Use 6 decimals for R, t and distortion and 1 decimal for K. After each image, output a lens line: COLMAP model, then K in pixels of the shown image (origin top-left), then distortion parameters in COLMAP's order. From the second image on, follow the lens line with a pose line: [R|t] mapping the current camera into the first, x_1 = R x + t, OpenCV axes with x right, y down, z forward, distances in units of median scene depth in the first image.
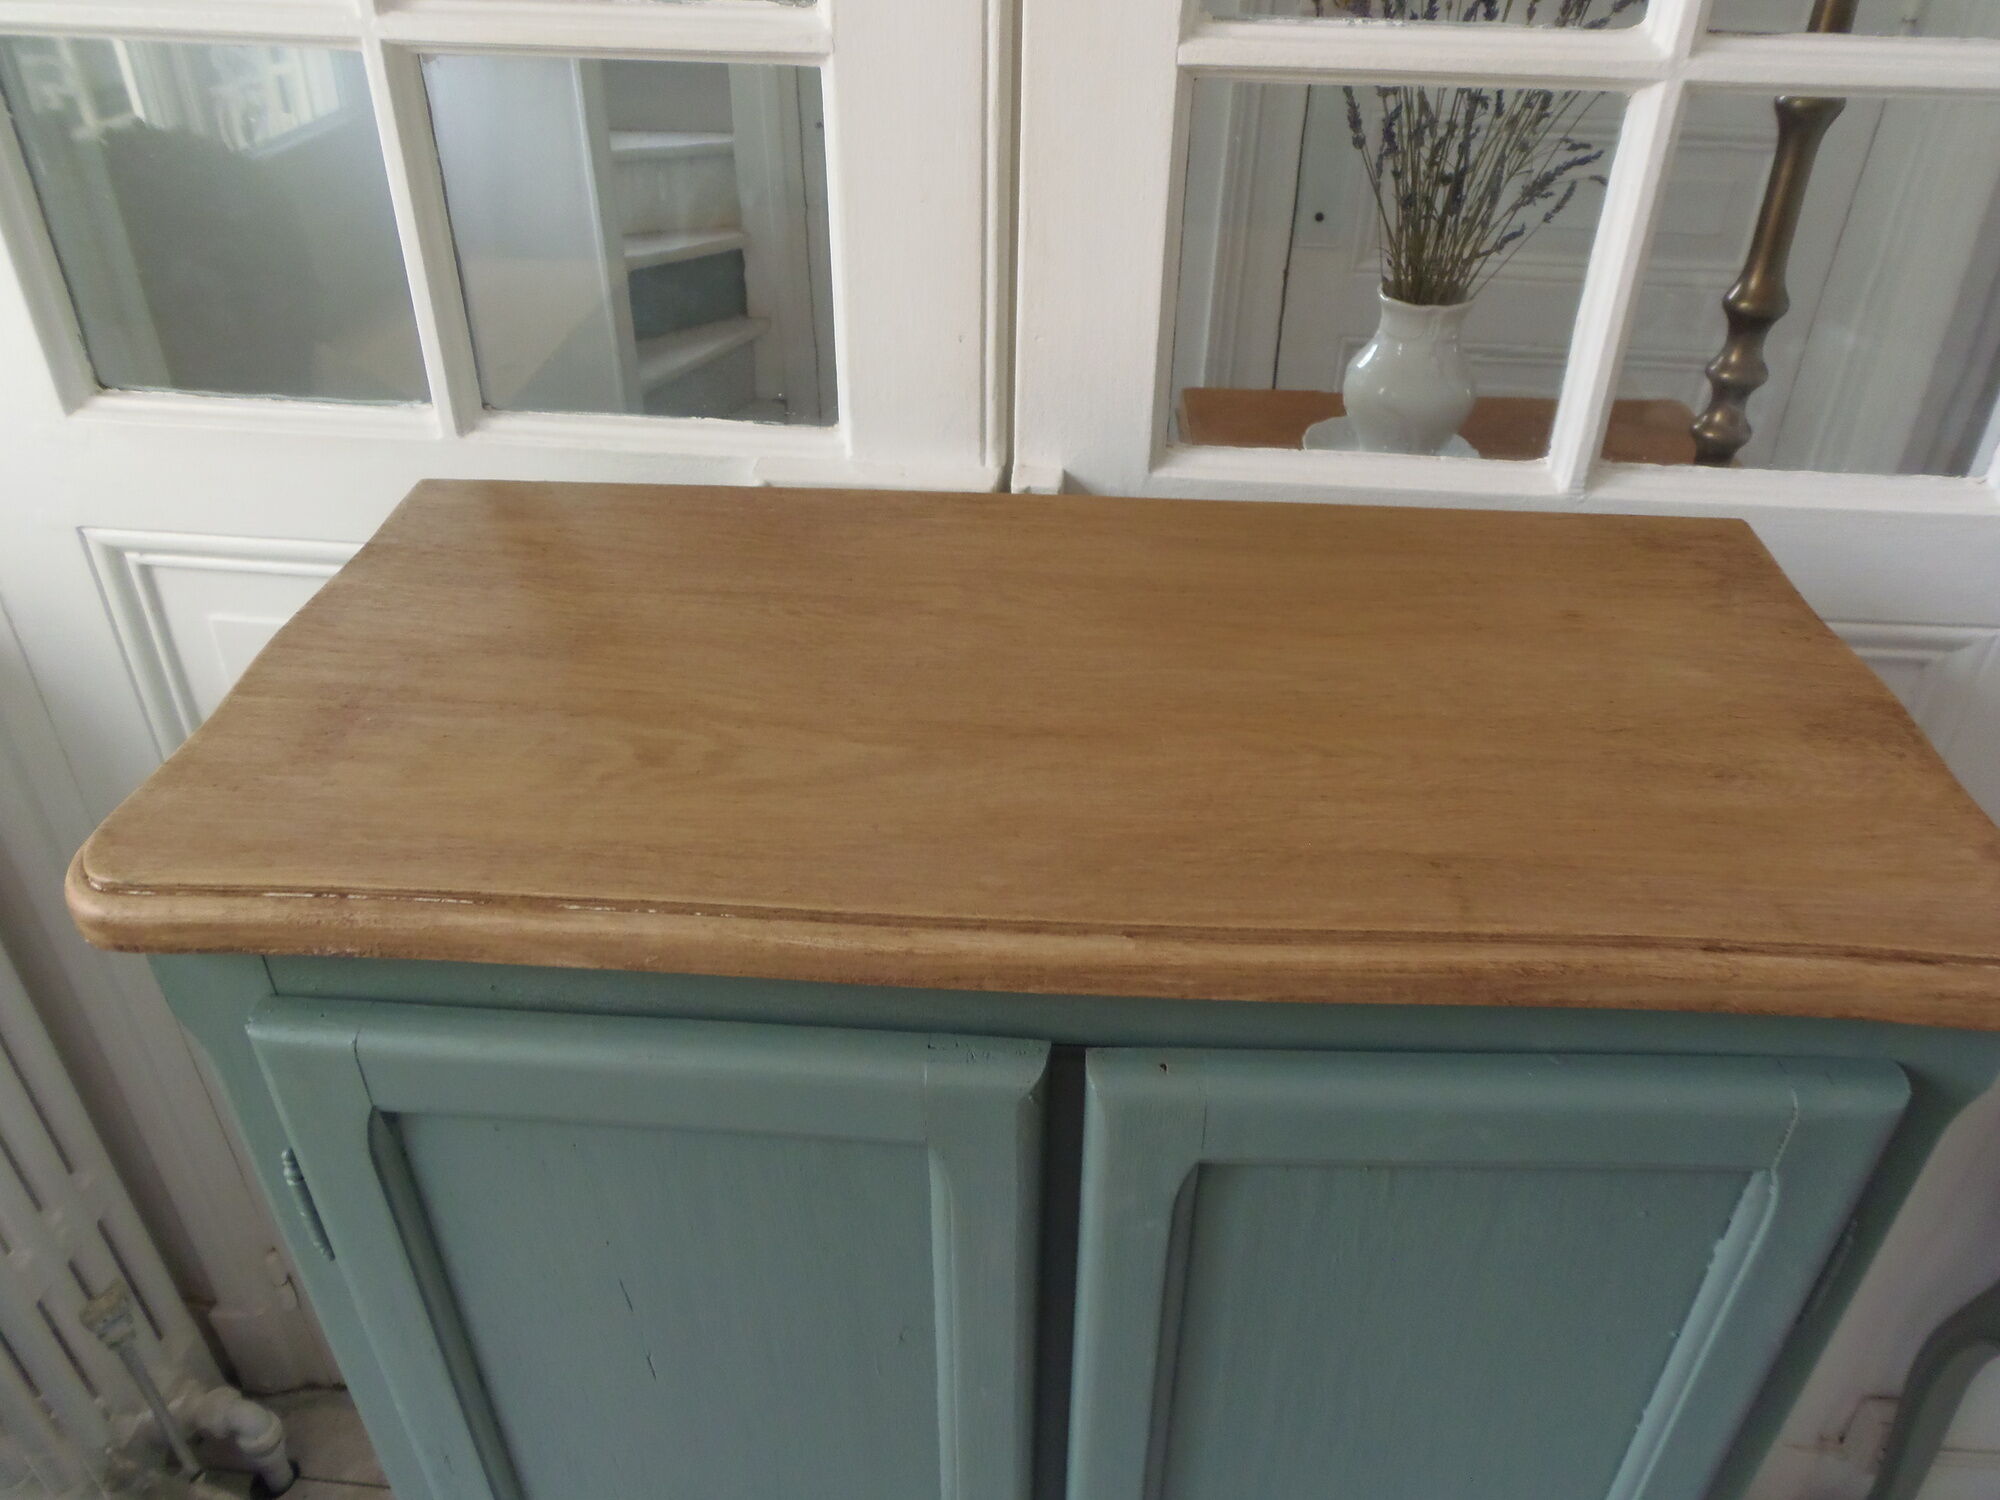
lens RADIAL K [[1432.7, 0, 1013.2], [0, 1432.7, 713.5], [0, 0, 1]] dist [-0.018033, -0.000752]
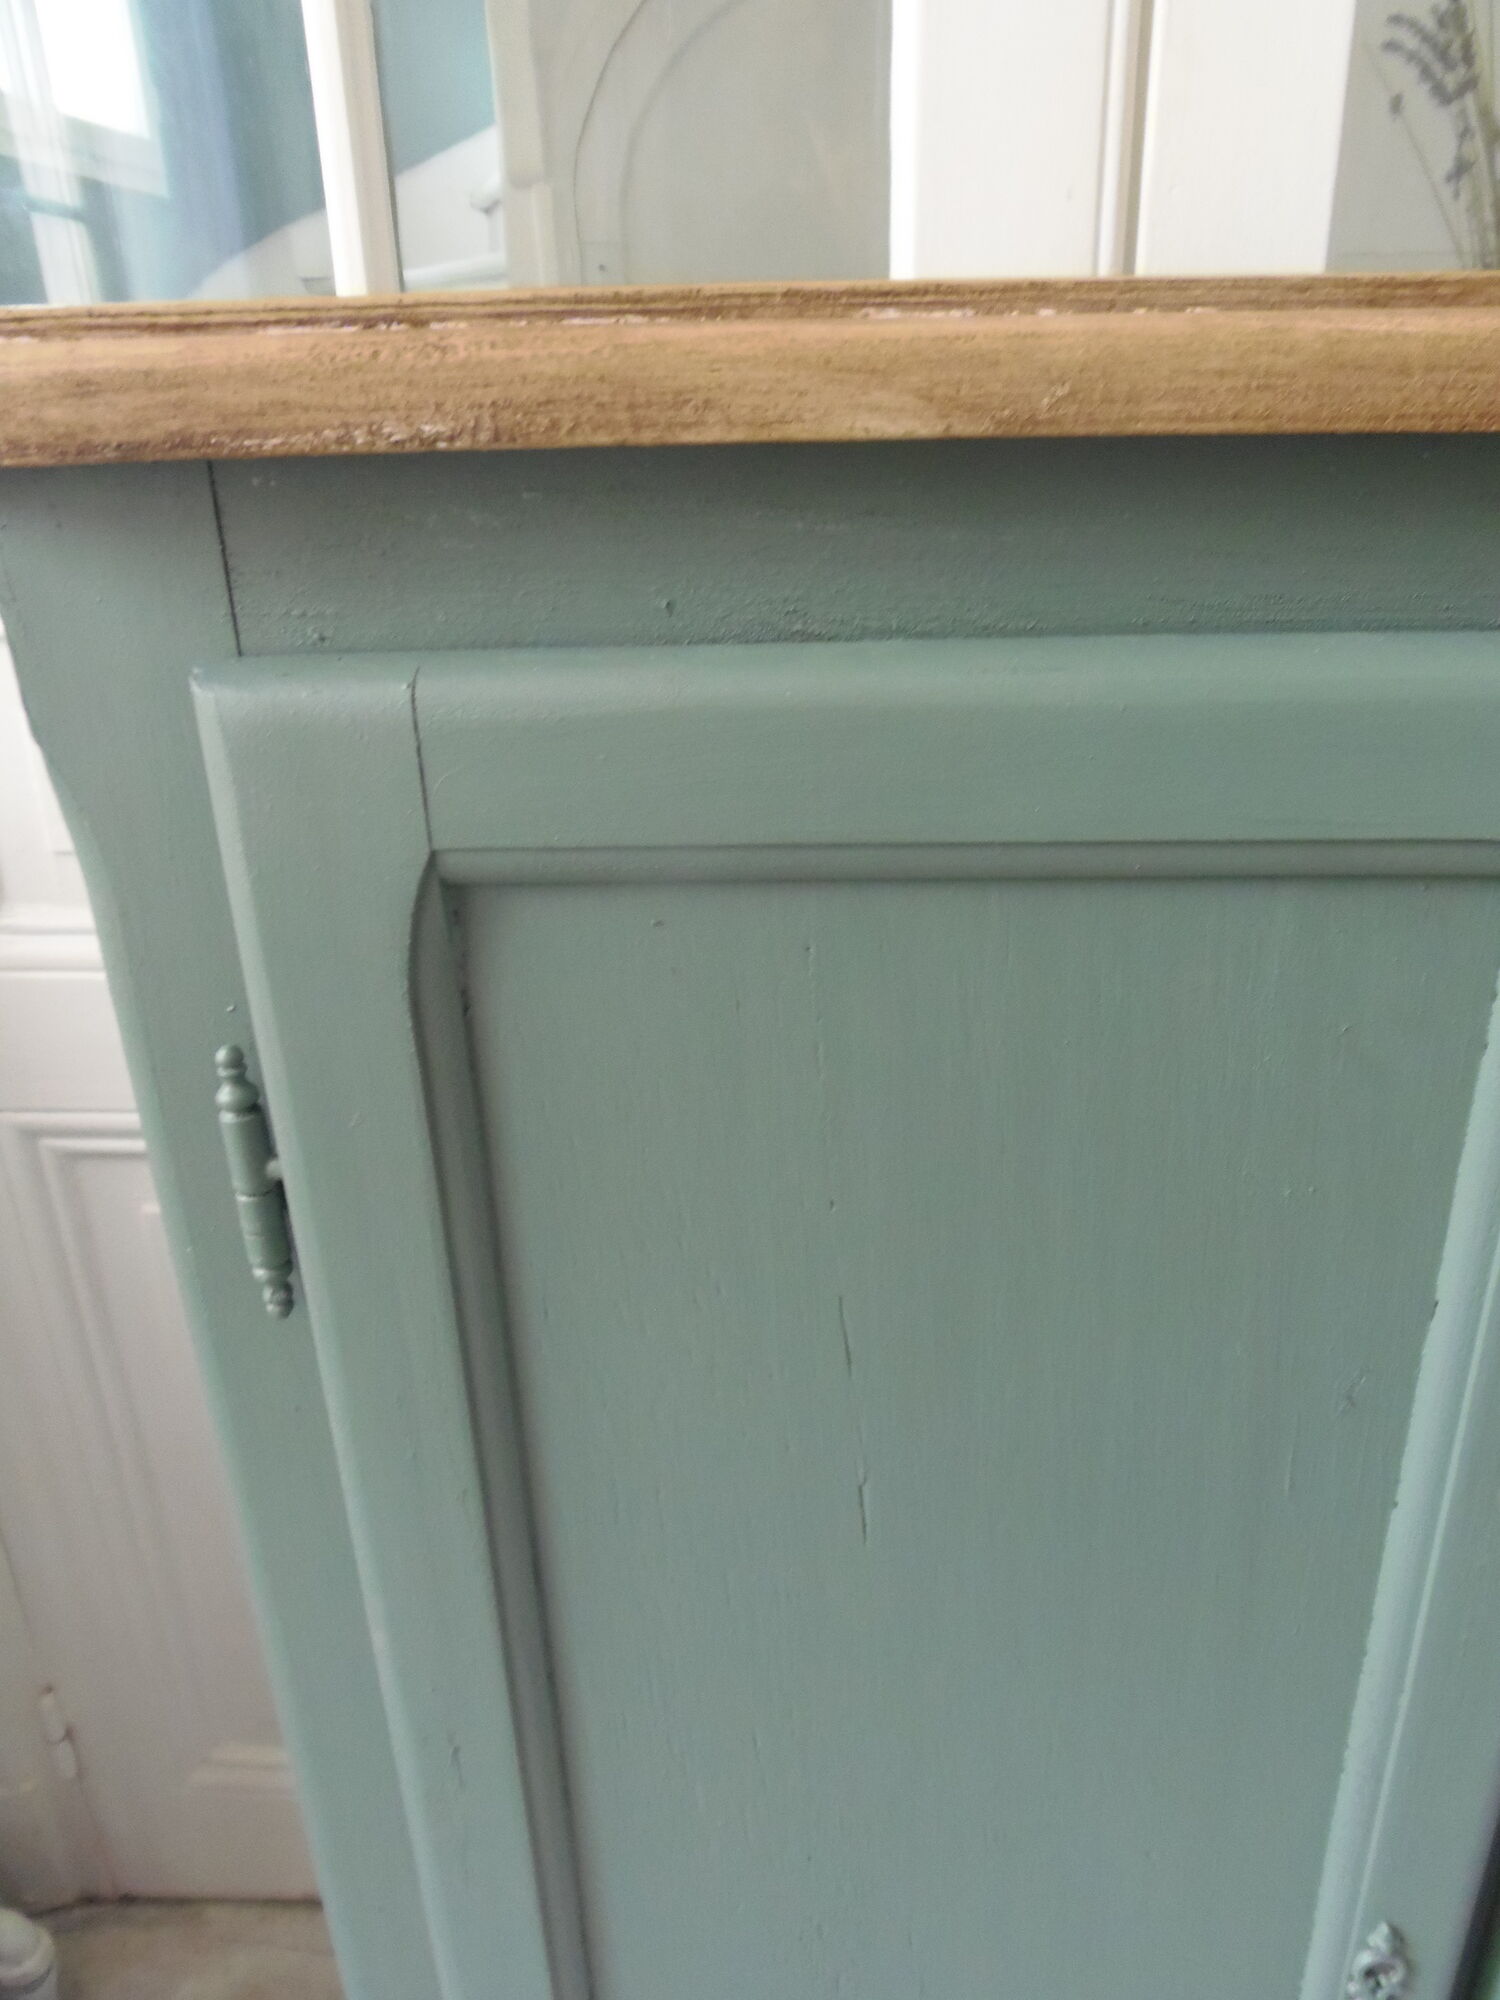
lens RADIAL K [[1432.7, 0, 781.3], [0, 1432.7, 1014.5], [0, 0, 1]] dist [-0.018033, -0.000752]
pose [[0.998779, -0.045590, 0.019007, -0.298051], [0.048111, 0.985051, -0.165410, 0.373306], [-0.011182, 0.166122, 0.986042, 0.447662]]
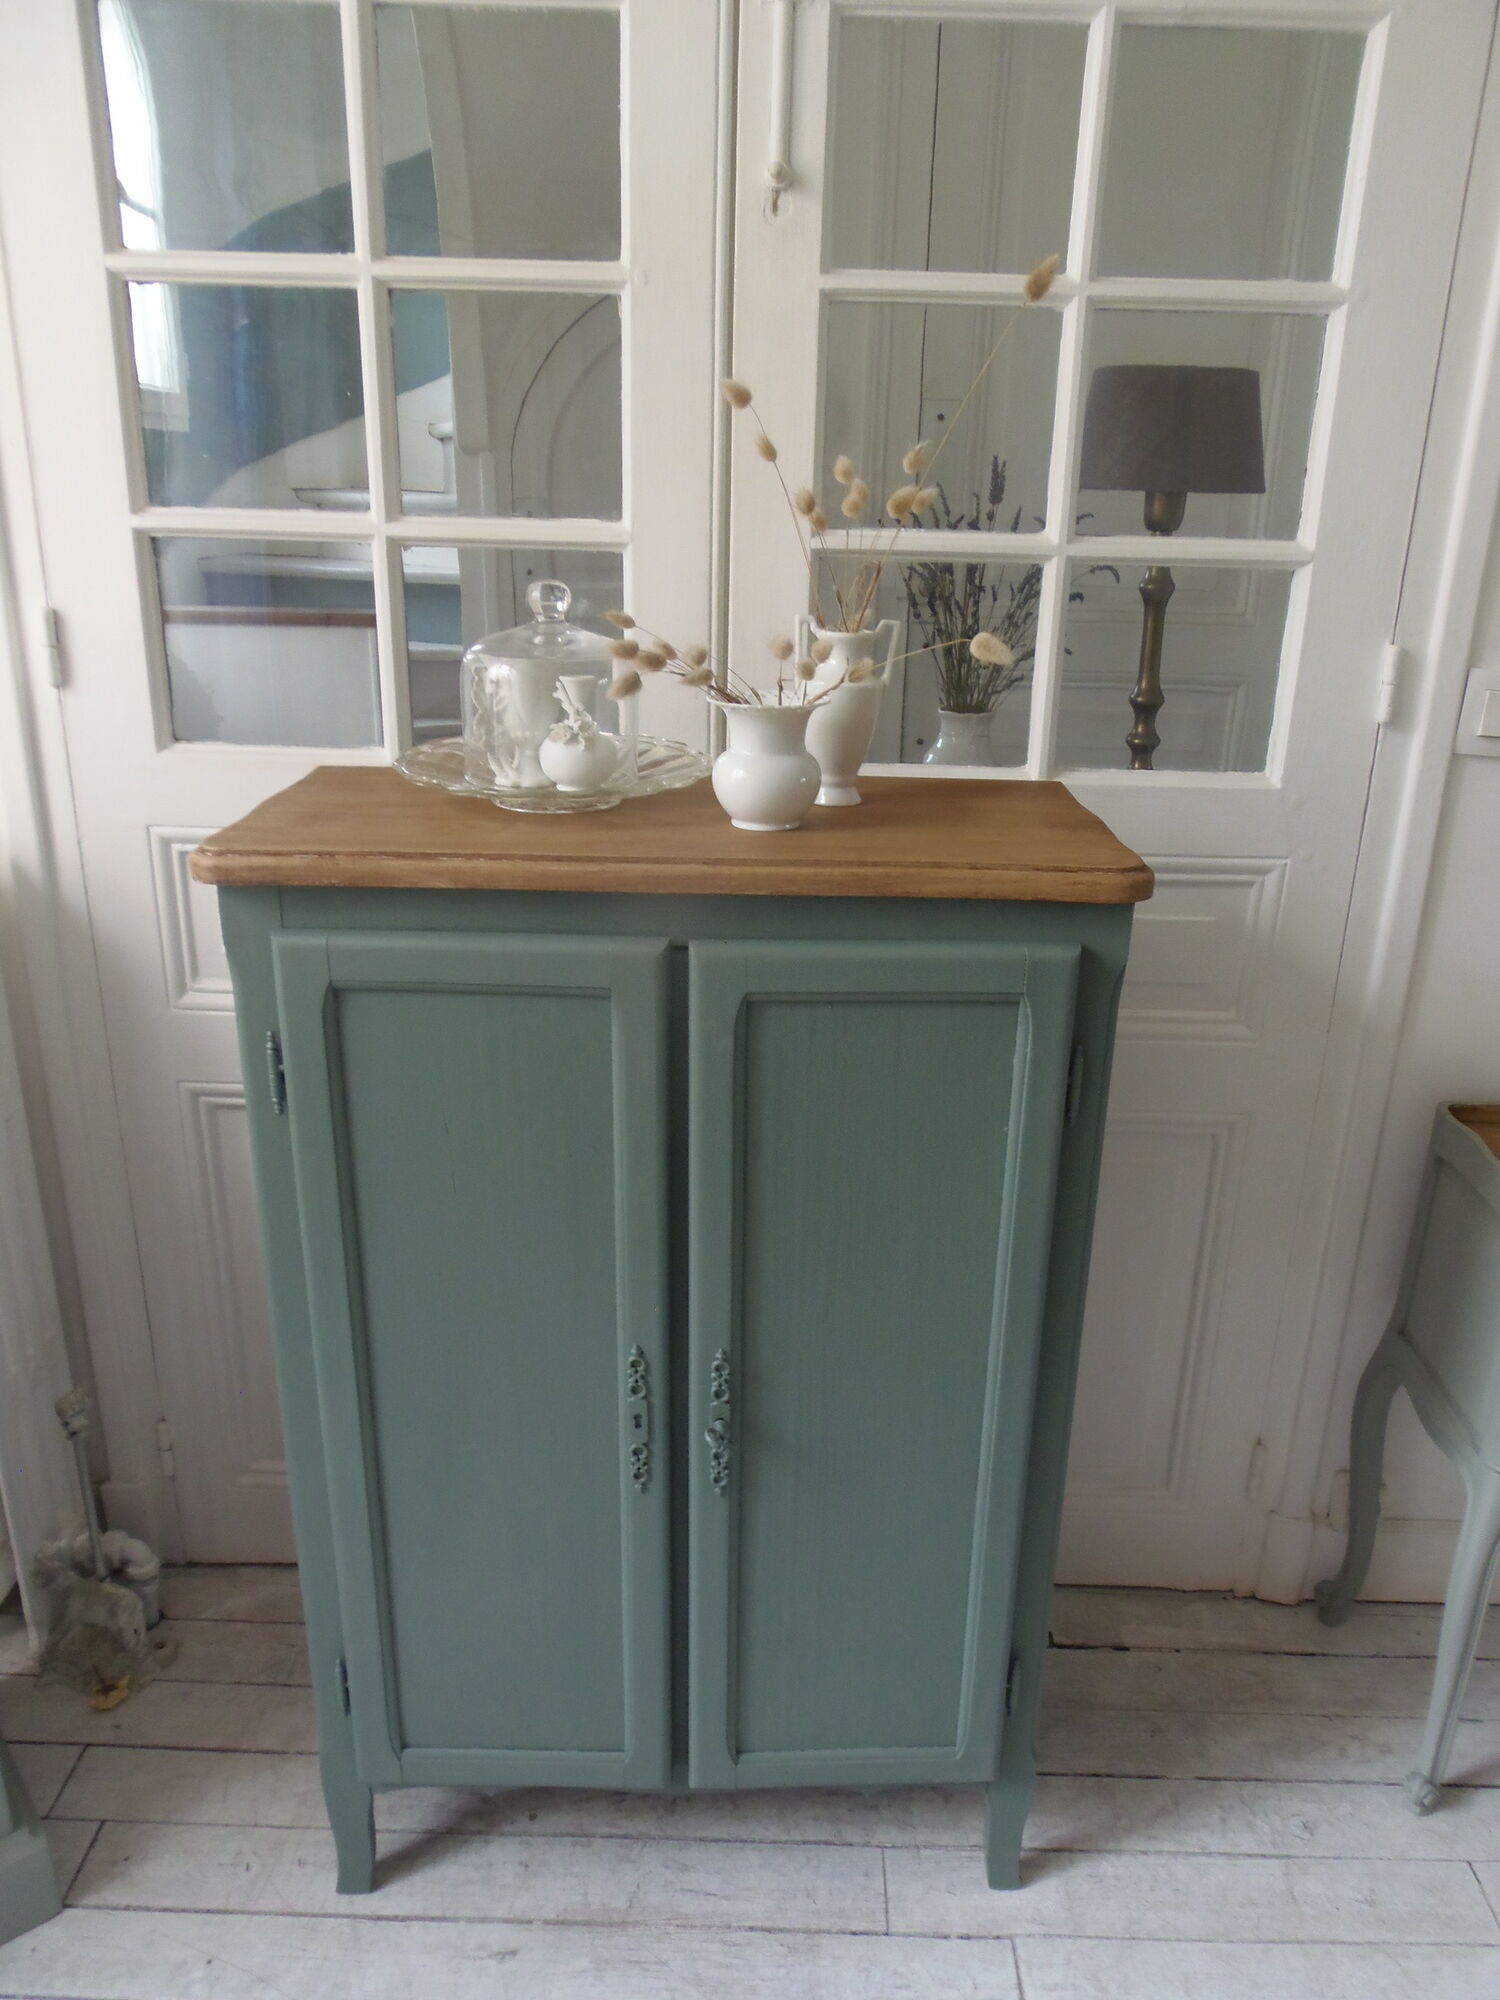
lens RADIAL K [[1432.7, 0, 774.9], [0, 1432.7, 1020.1], [0, 0, 1]] dist [-0.018033, -0.000752]
pose [[0.997303, -0.014194, 0.072006, -0.099389], [0.030262, 0.973361, -0.227270, 0.731105], [-0.066862, 0.228837, 0.971166, -0.885685]]
